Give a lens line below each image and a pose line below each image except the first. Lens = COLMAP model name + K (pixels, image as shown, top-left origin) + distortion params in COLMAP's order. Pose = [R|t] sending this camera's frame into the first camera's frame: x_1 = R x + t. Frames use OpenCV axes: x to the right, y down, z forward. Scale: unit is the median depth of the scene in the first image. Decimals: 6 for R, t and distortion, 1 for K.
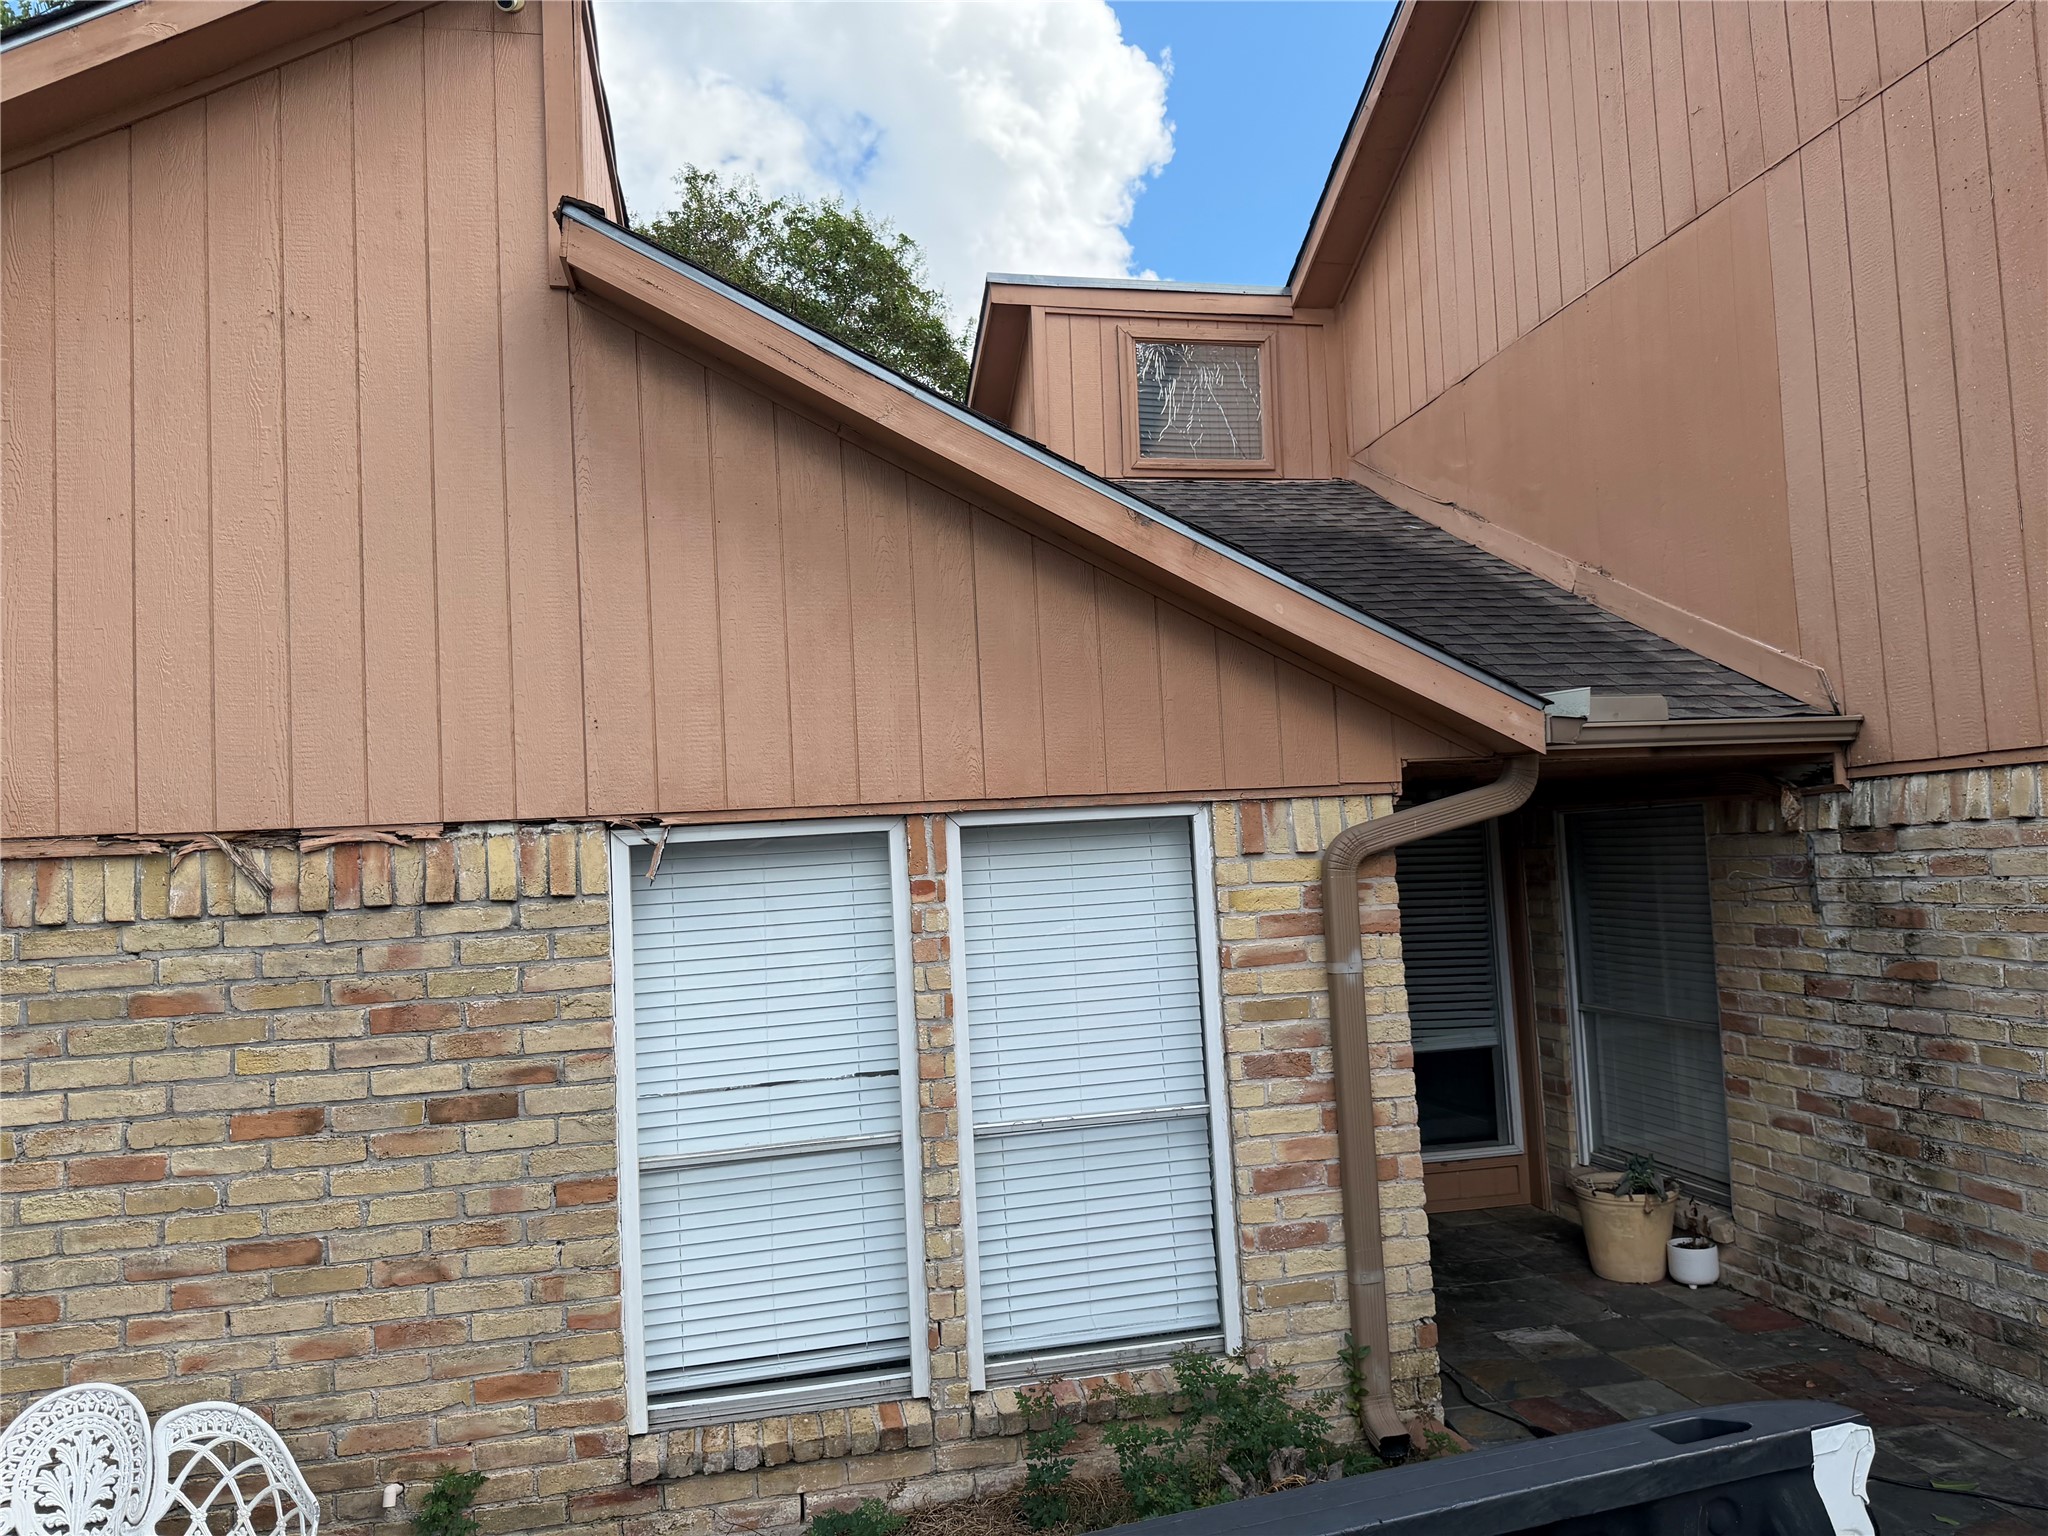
lens RADIAL K [[1421.2, 0, 1021.3], [0, 1421.2, 765.5], [0, 0, 1]] dist [0.010117, 0.003354]
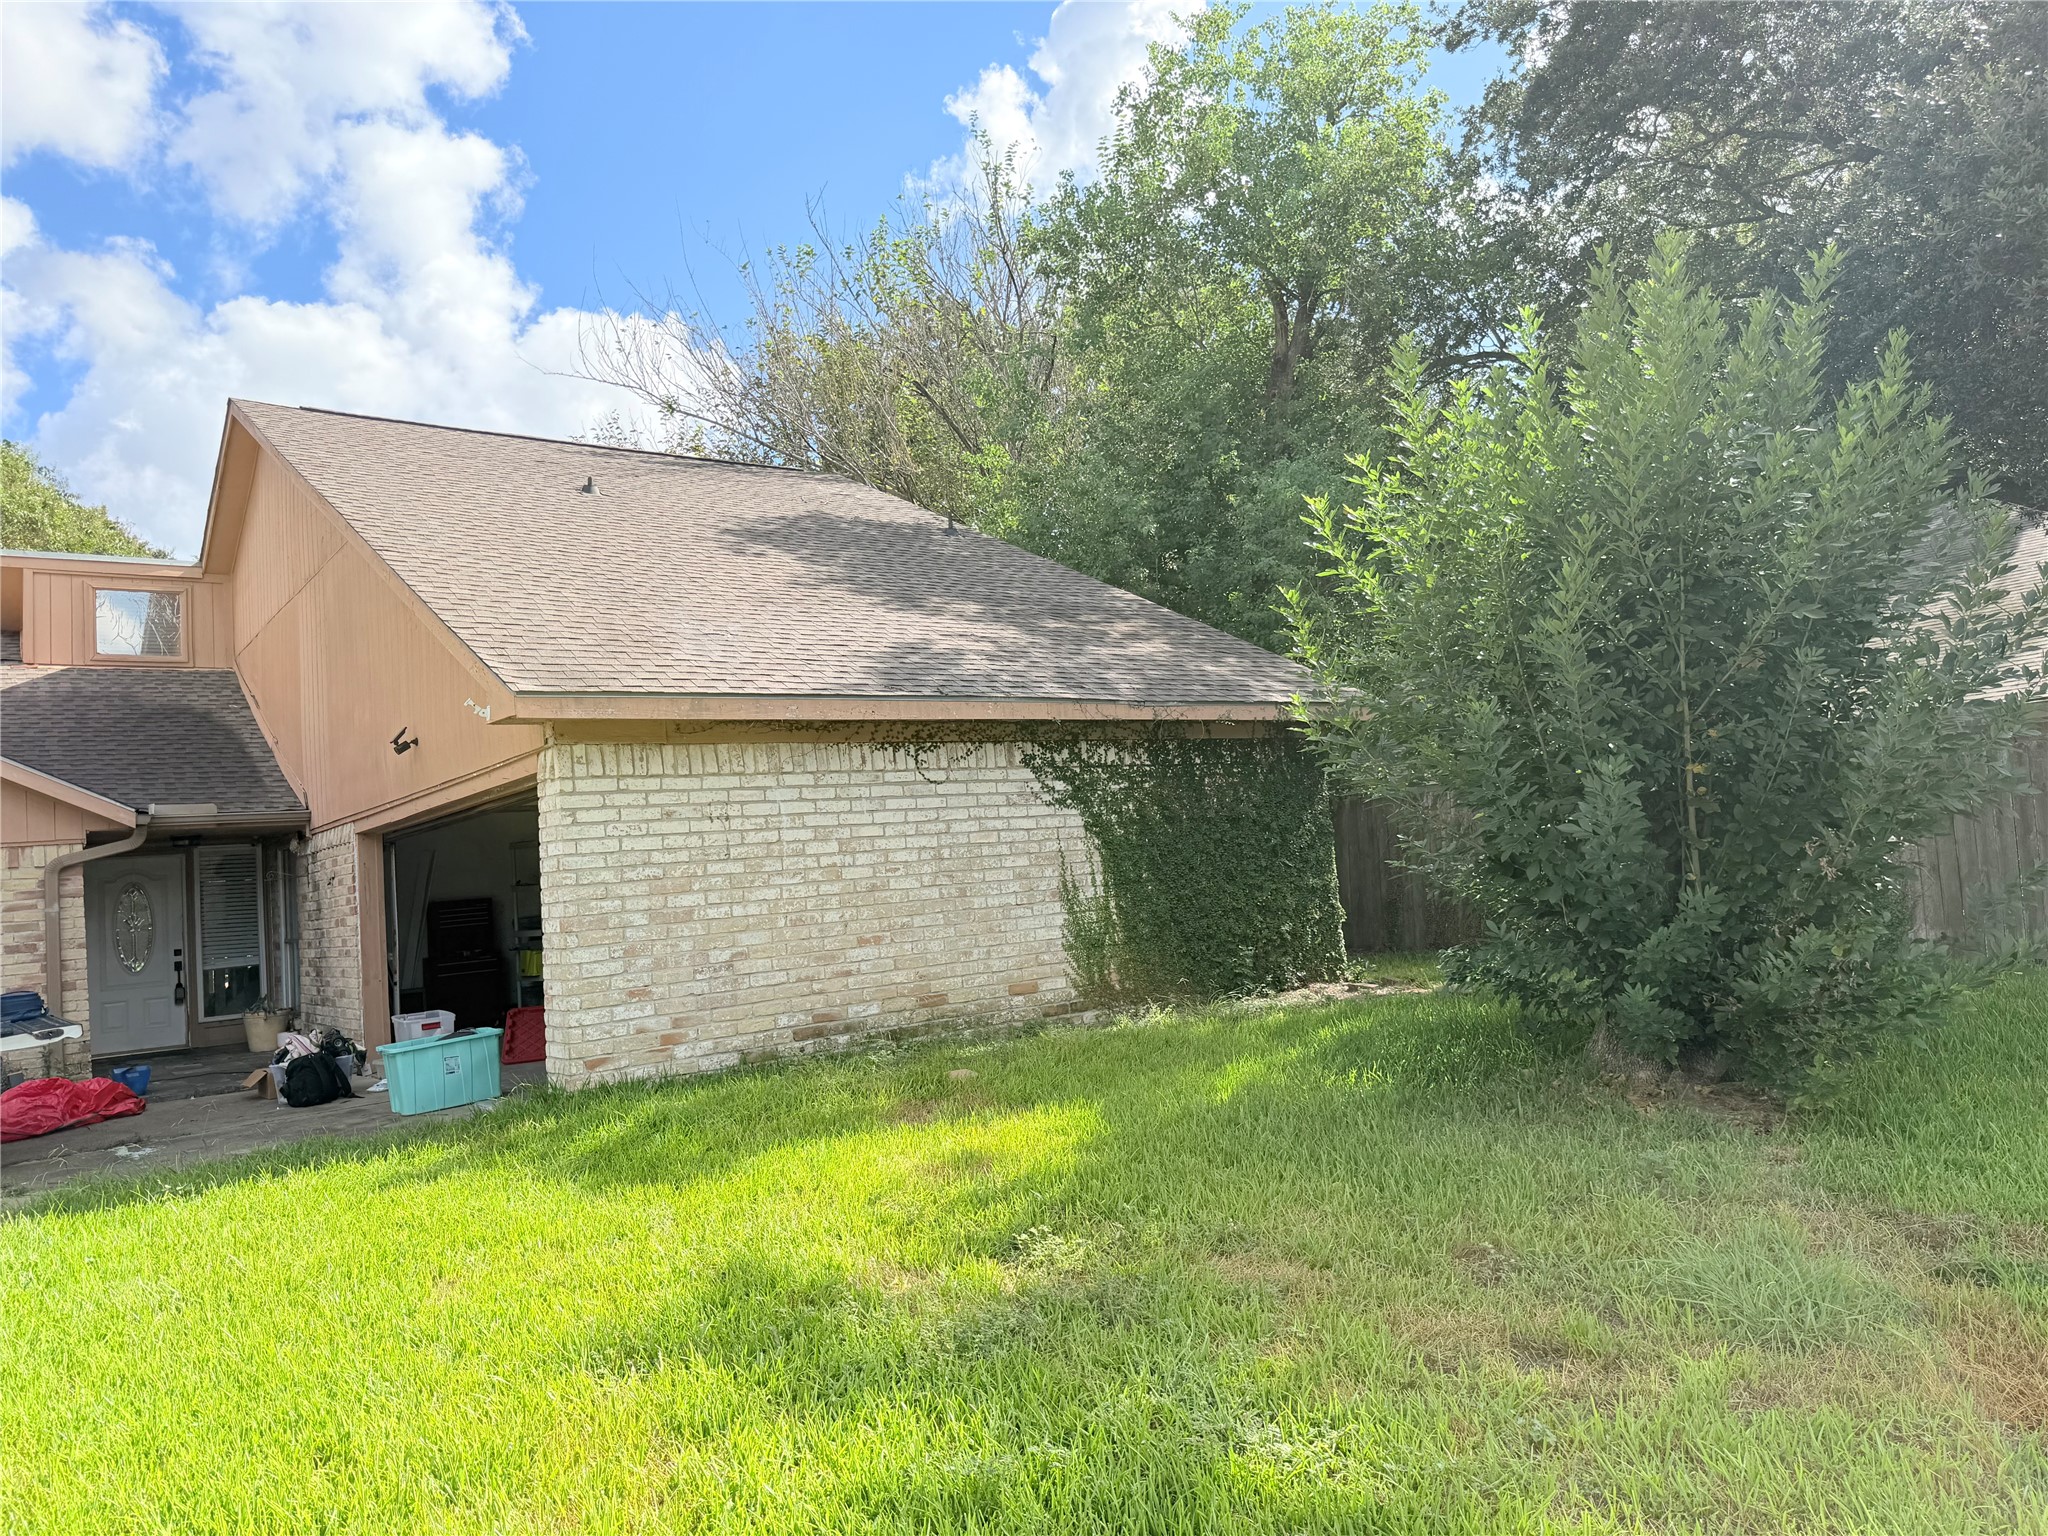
lens RADIAL K [[1421.2, 0, 1026.7], [0, 1421.2, 761.3], [0, 0, 1]] dist [0.010117, 0.003354]
pose [[0.915417, 0.007947, 0.402429, 0.797641], [-0.001755, 0.999874, -0.015751, -0.092796], [-0.402504, 0.013713, 0.915316, -2.106252]]
